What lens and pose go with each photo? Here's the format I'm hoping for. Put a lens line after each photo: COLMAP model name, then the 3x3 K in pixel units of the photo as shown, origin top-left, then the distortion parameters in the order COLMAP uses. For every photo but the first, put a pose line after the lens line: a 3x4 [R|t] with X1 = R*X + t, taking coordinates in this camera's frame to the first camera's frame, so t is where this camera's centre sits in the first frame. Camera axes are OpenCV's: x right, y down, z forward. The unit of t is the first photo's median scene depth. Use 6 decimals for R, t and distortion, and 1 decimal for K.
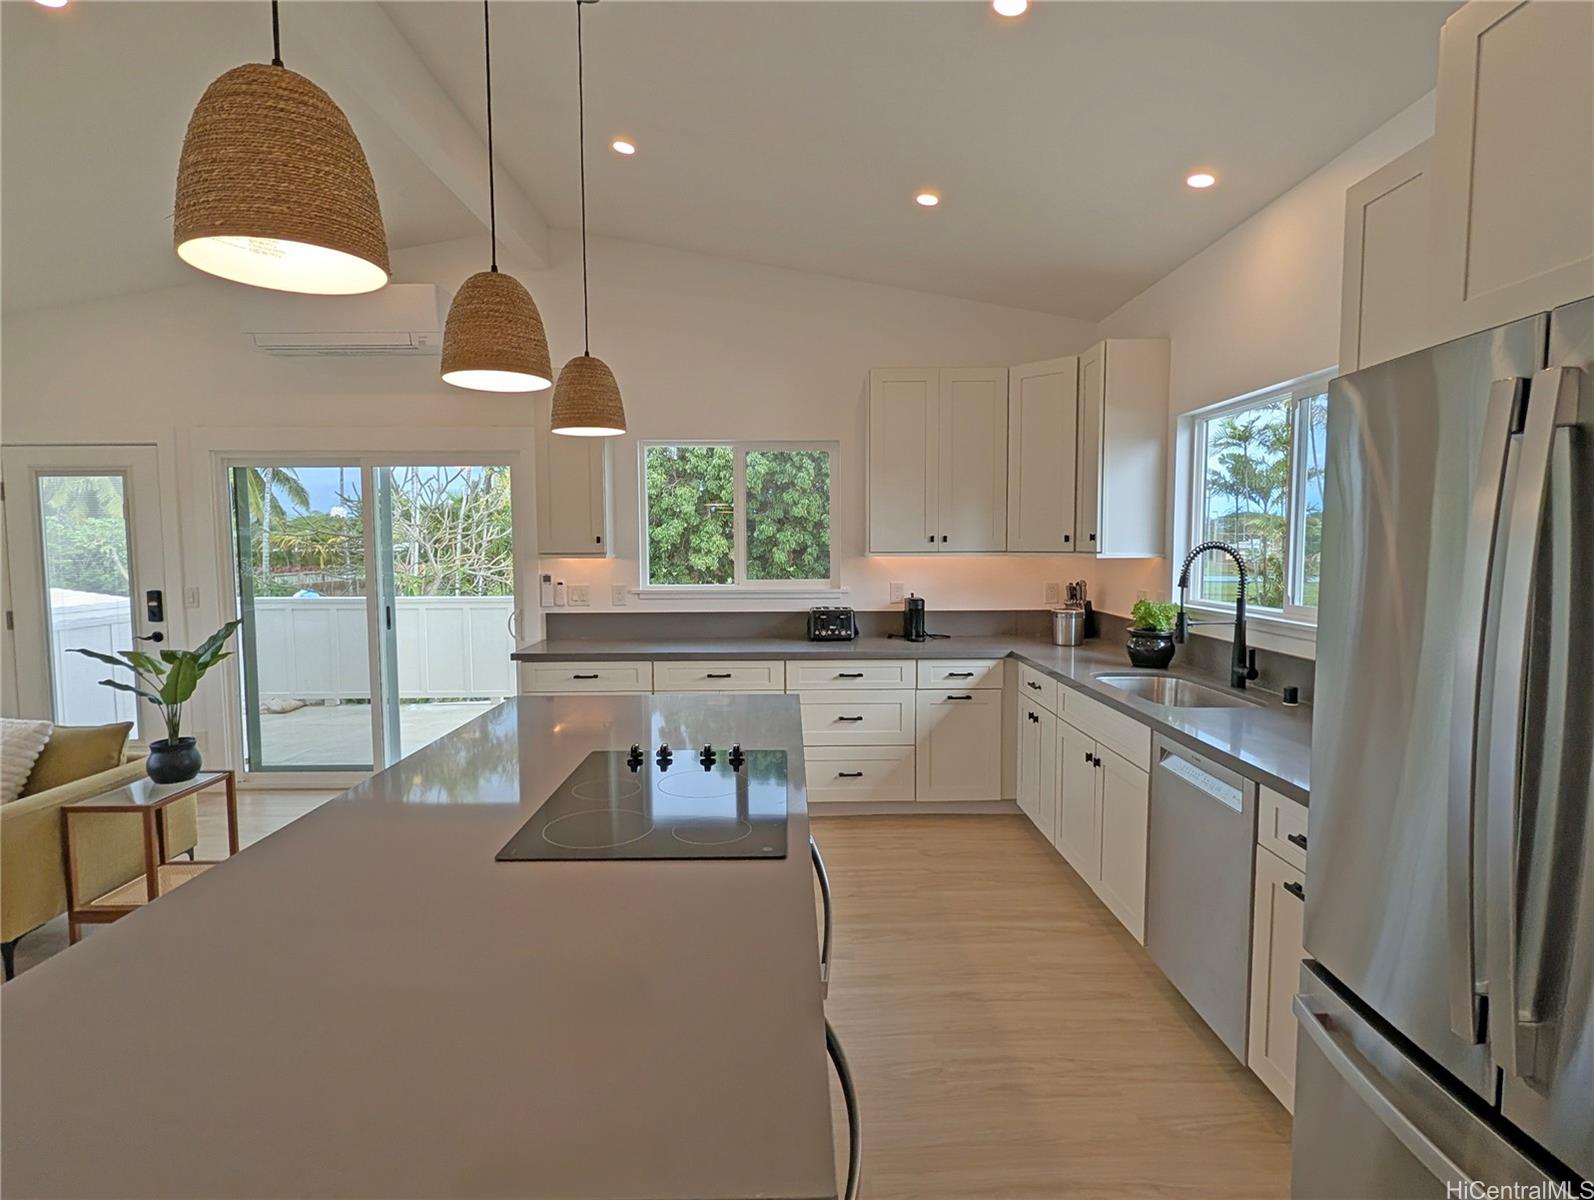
lens RADIAL K [[816.4, 0, 798.6], [0, 816.4, 602.0], [0, 0, 1]] dist [0.002350, -0.001135]
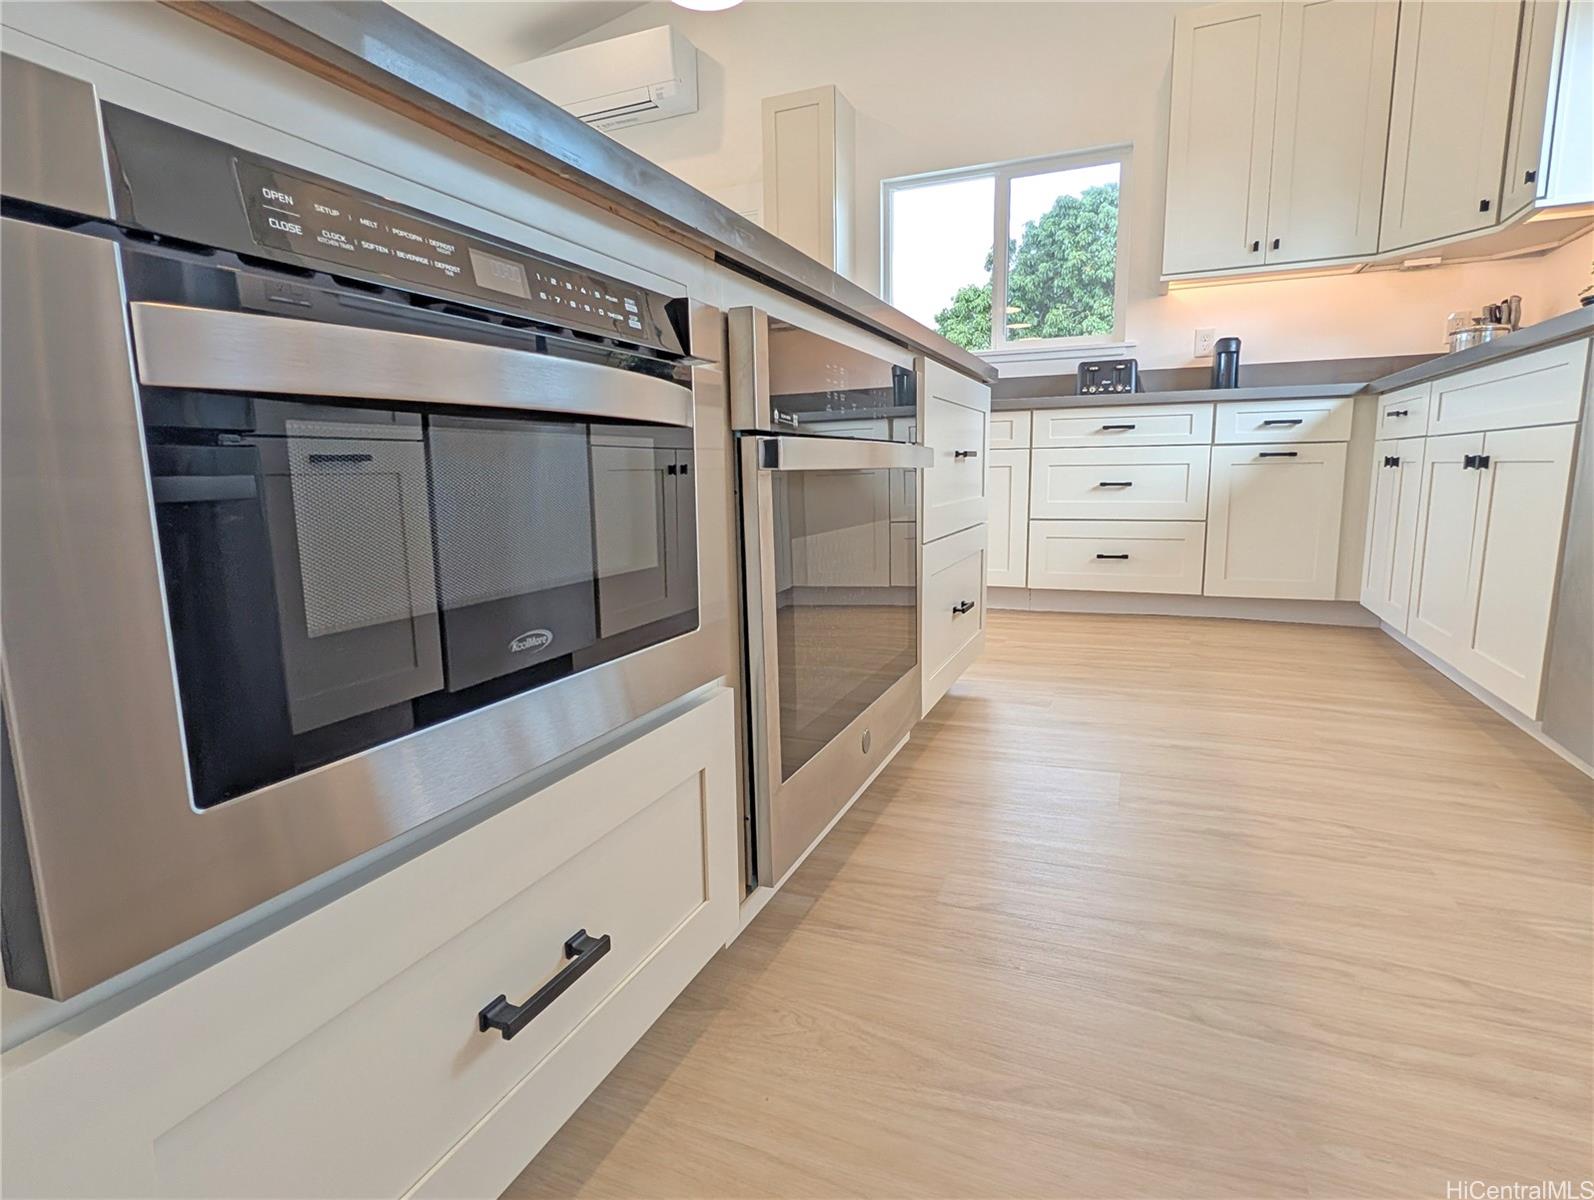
lens RADIAL K [[816.4, 0, 790.9], [0, 816.4, 595.8], [0, 0, 1]] dist [0.002350, -0.001135]
pose [[0.913210, 0.054108, -0.403880, 0.101253], [-0.016376, 0.995217, 0.096302, 0.179128], [0.407159, -0.081330, 0.909729, 0.149716]]
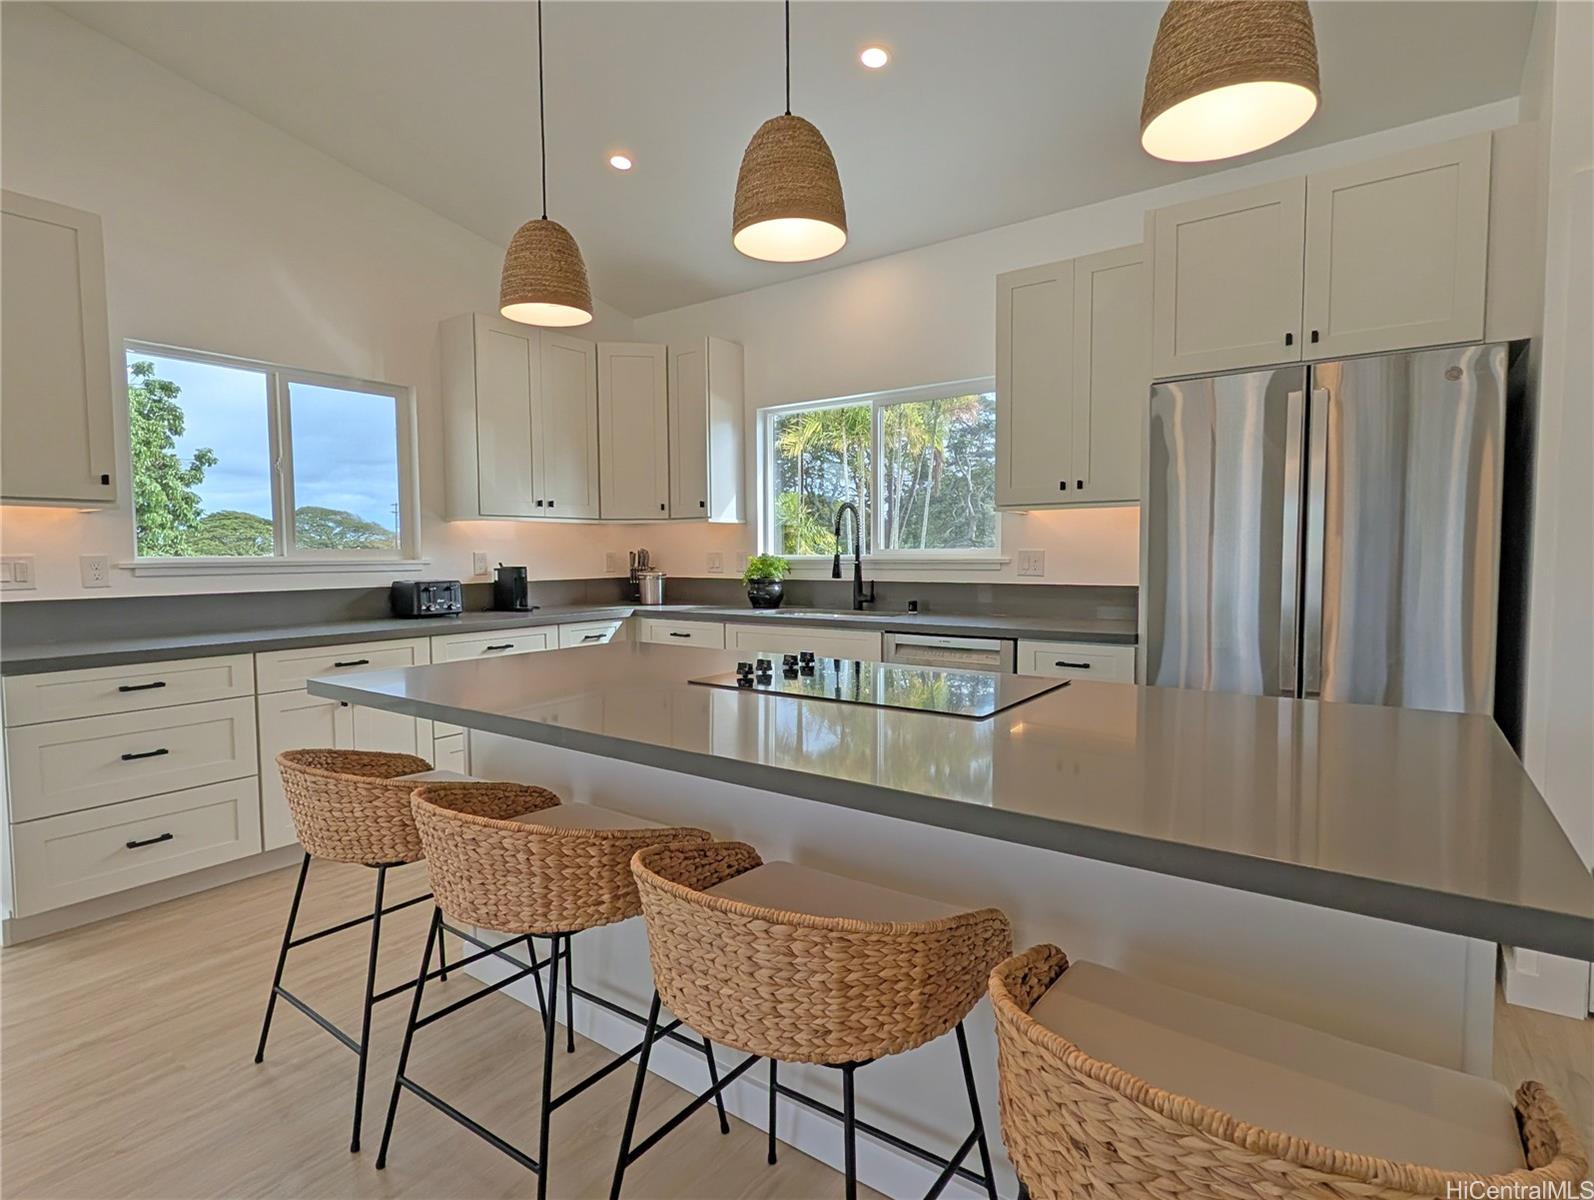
lens RADIAL K [[816.4, 0, 790.9], [0, 816.4, 600.8], [0, 0, 1]] dist [0.002350, -0.001135]
pose [[0.601553, -0.047704, 0.797407, -0.459879], [0.060655, 0.998061, 0.013950, 0.044997], [-0.796527, 0.039975, 0.603280, 0.192945]]
